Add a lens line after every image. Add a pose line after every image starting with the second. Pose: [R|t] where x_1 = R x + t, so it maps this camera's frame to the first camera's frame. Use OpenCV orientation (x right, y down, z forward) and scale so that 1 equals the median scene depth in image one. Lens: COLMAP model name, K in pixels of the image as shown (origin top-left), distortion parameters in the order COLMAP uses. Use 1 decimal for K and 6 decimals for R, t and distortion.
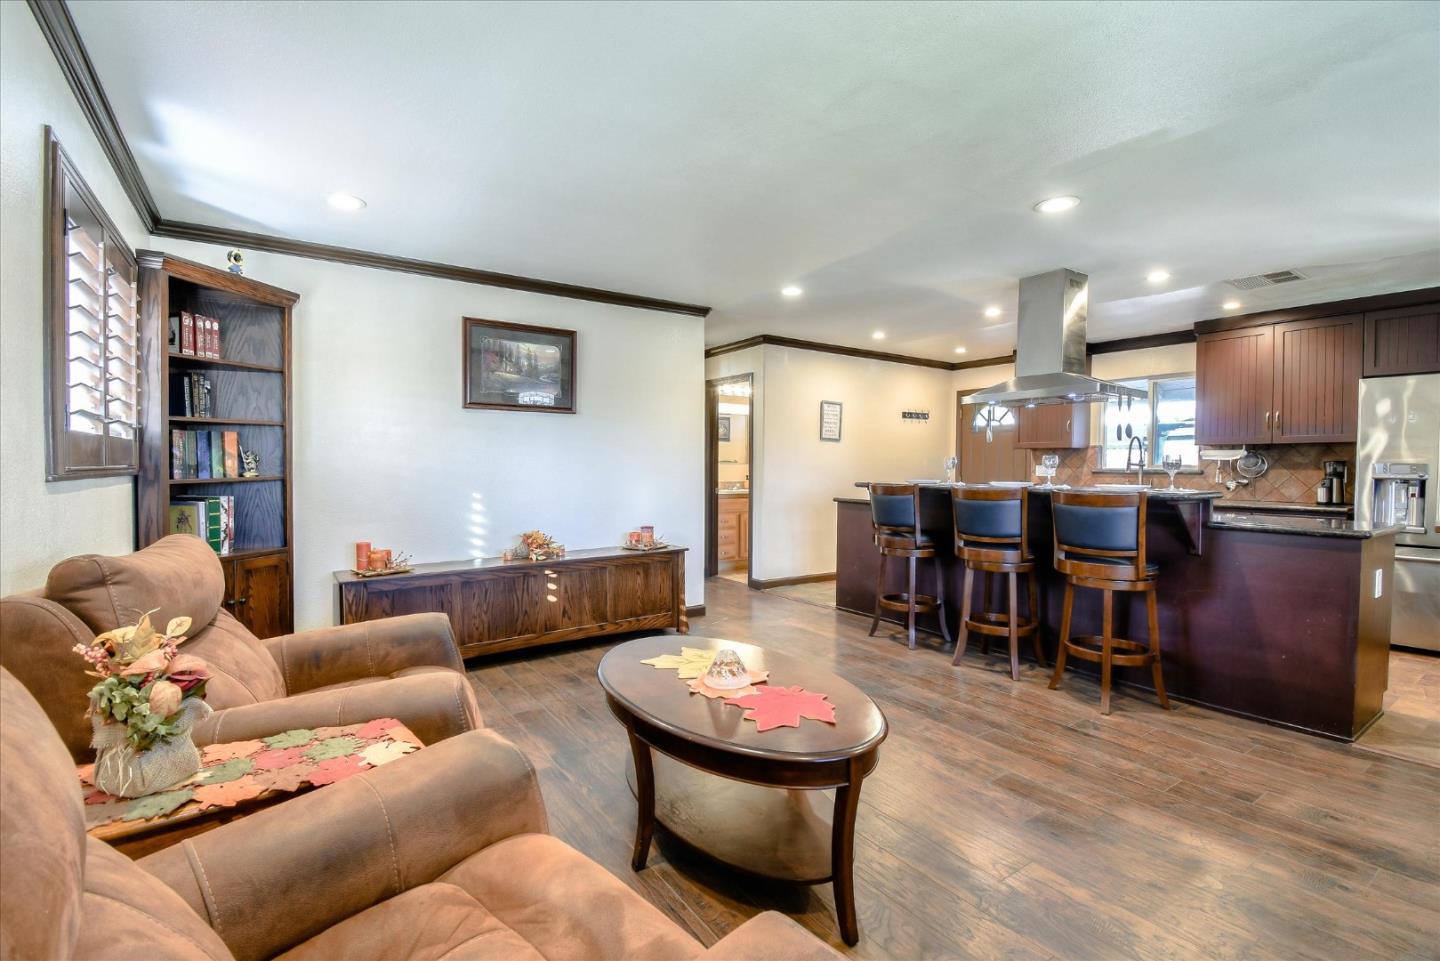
lens RADIAL K [[655.6, 0, 780.1], [0, 655.6, 481.0], [0, 0, 1]] dist [0.000480, -0.000254]
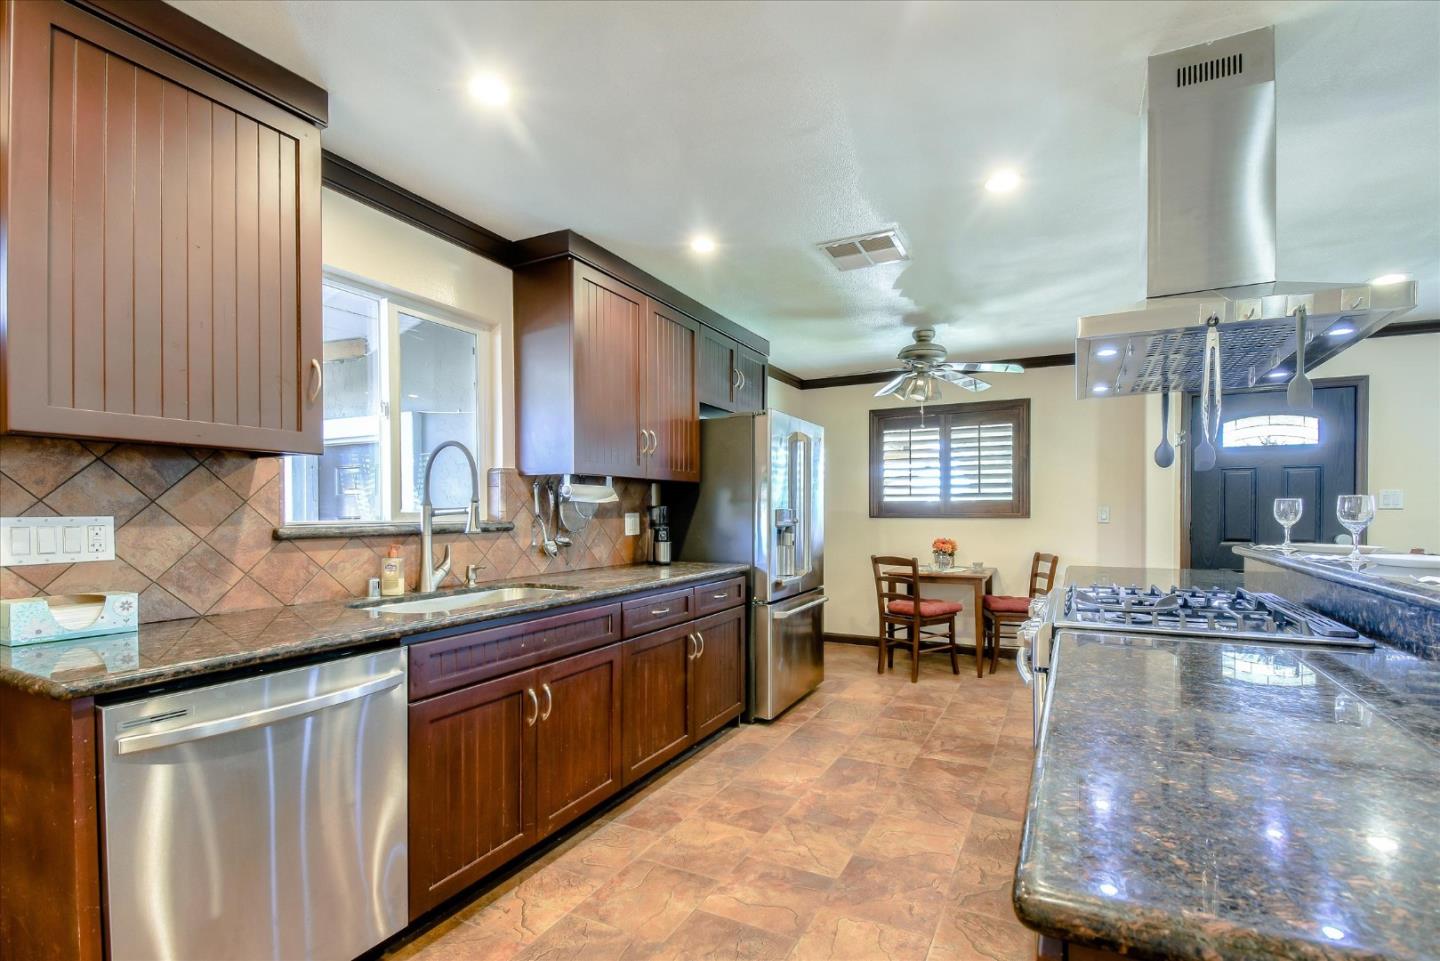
lens RADIAL K [[640.2, 0, 739.6], [0, 640.2, 515.1], [0, 0, 1]] dist [0.015036, -0.019081]
pose [[-0.402596, -0.010163, 0.915321, 0.179484], [0.021473, 0.999558, 0.020543, -0.042425], [-0.915126, 0.027925, -0.402200, 1.561427]]
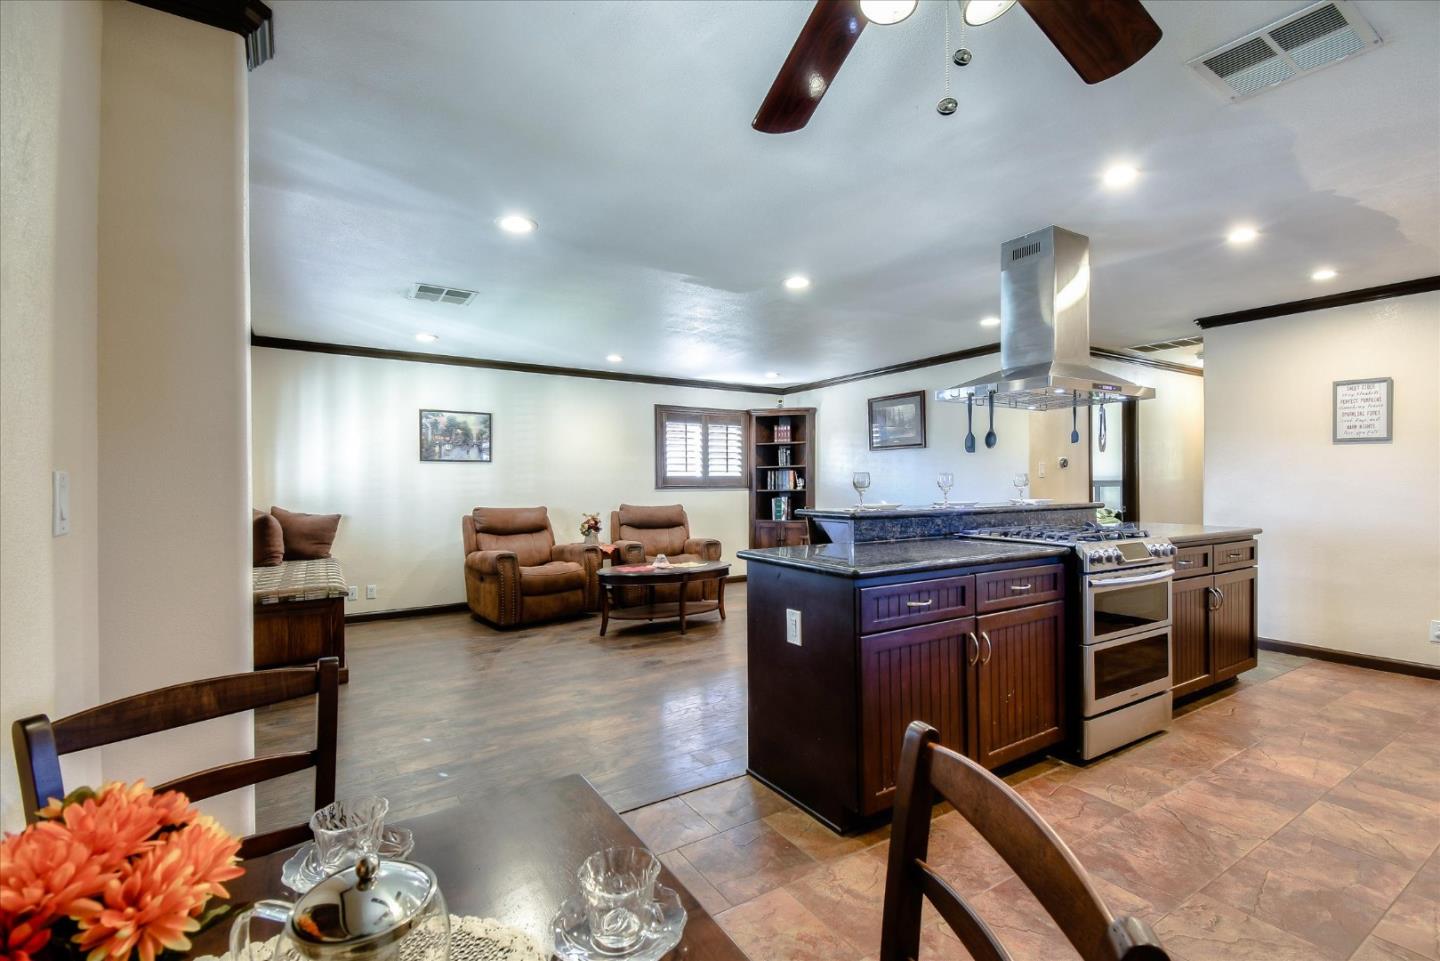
lens RADIAL K [[696.3, 0, 675.9], [0, 696.3, 481.9], [0, 0, 1]] dist [0.013809, -0.019371]
pose [[-0.137085, -0.004945, -0.990547, 1.397911], [-0.018229, 0.999831, -0.002469, -0.014995], [0.990392, 0.017718, -0.137152, 0.736860]]
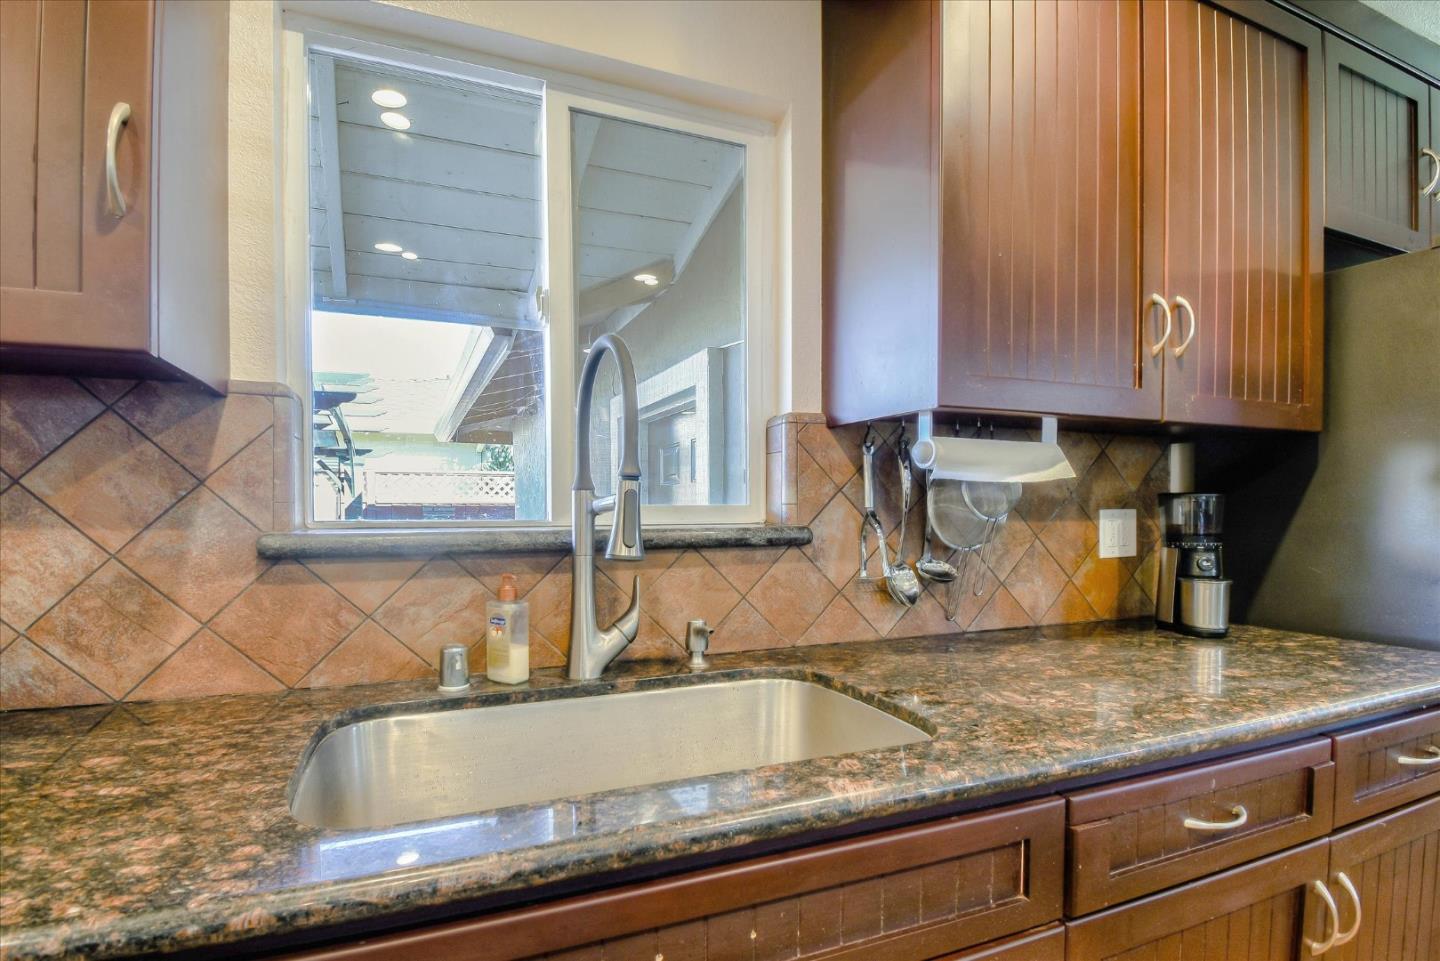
lens RADIAL K [[648.1, 0, 712.8], [0, 648.1, 523.0], [0, 0, 1]] dist [0.014155, -0.020462]
pose [[0.325570, -0.022402, 0.945253, 0.619381], [0.025765, 0.999558, 0.014815, -0.033243], [-0.945167, 0.019531, 0.326003, 1.438352]]
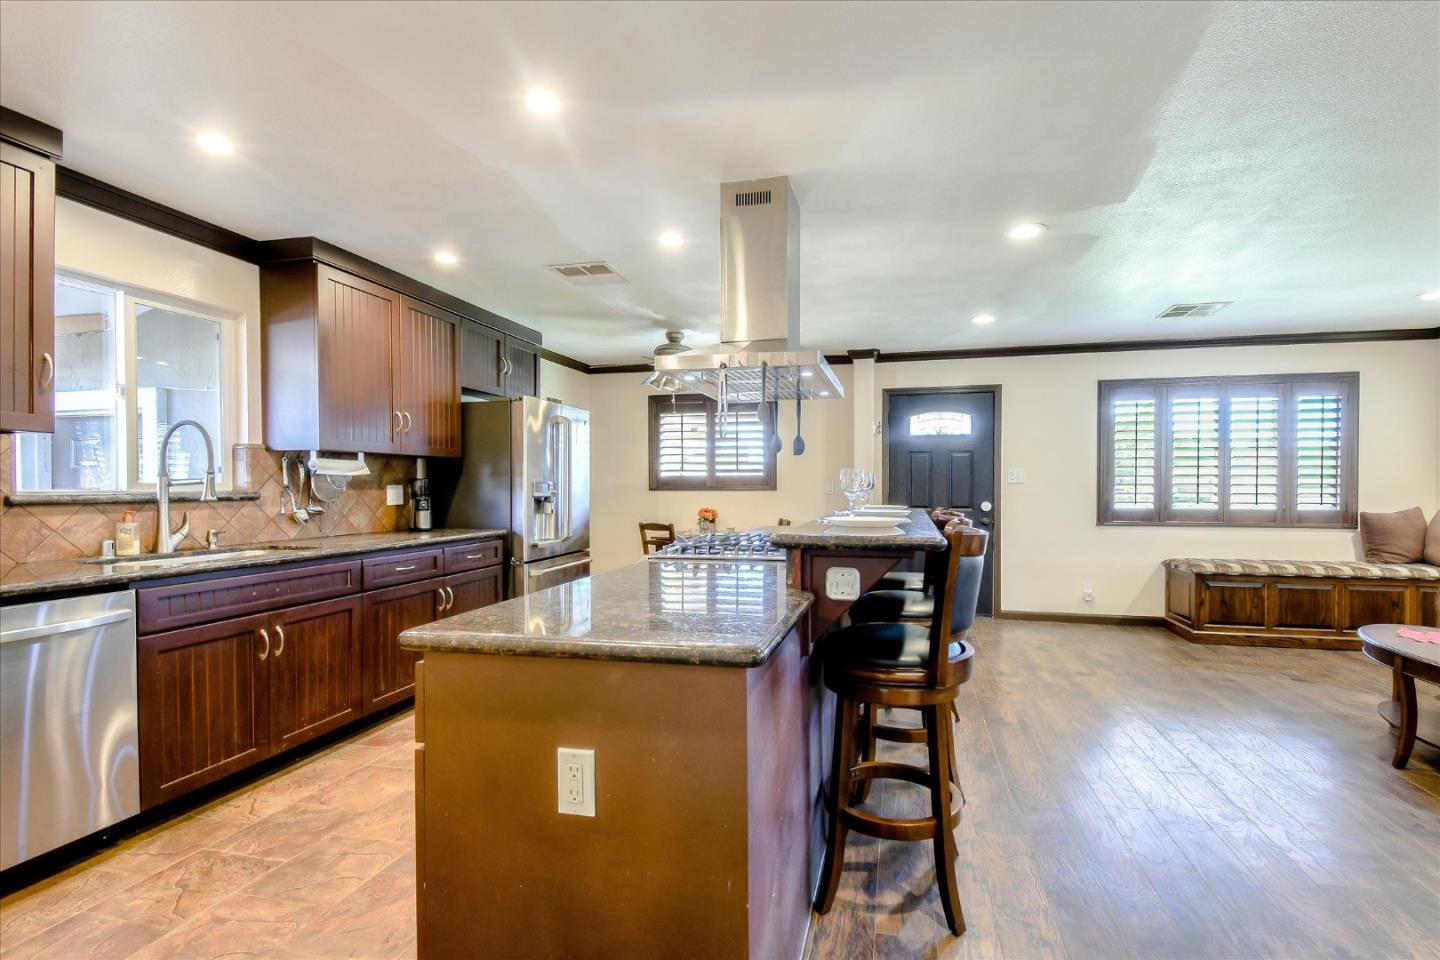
lens RADIAL K [[648.2, 0, 756.3], [0, 648.2, 493.0], [0, 0, 1]] dist [0.020107, -0.020271]
pose [[-0.616913, -0.013145, 0.786922, -0.094269], [0.016329, 0.999432, 0.029496, -0.037961], [-0.786862, 0.031046, -0.616347, 1.516163]]
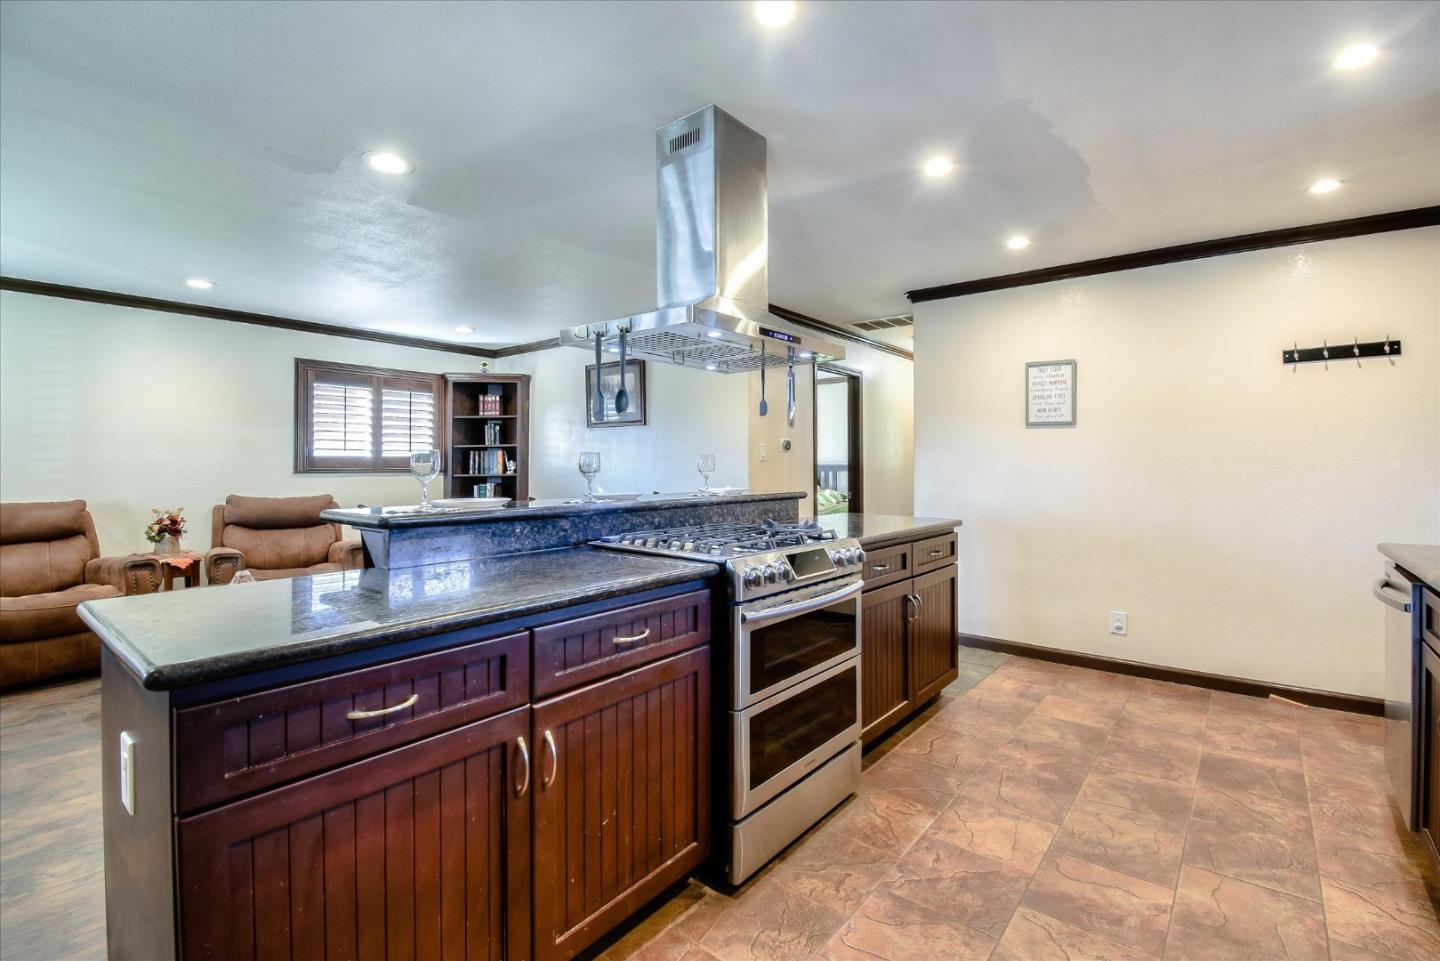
lens RADIAL K [[698.7, 0, 739.7], [0, 698.7, 449.5], [0, 0, 1]] dist [0.012997, -0.028332]
pose [[0.234387, -0.026049, -0.971794, 1.082843], [-0.021074, 0.999270, -0.031868, -0.021417], [0.971915, 0.027949, 0.233667, 0.956046]]
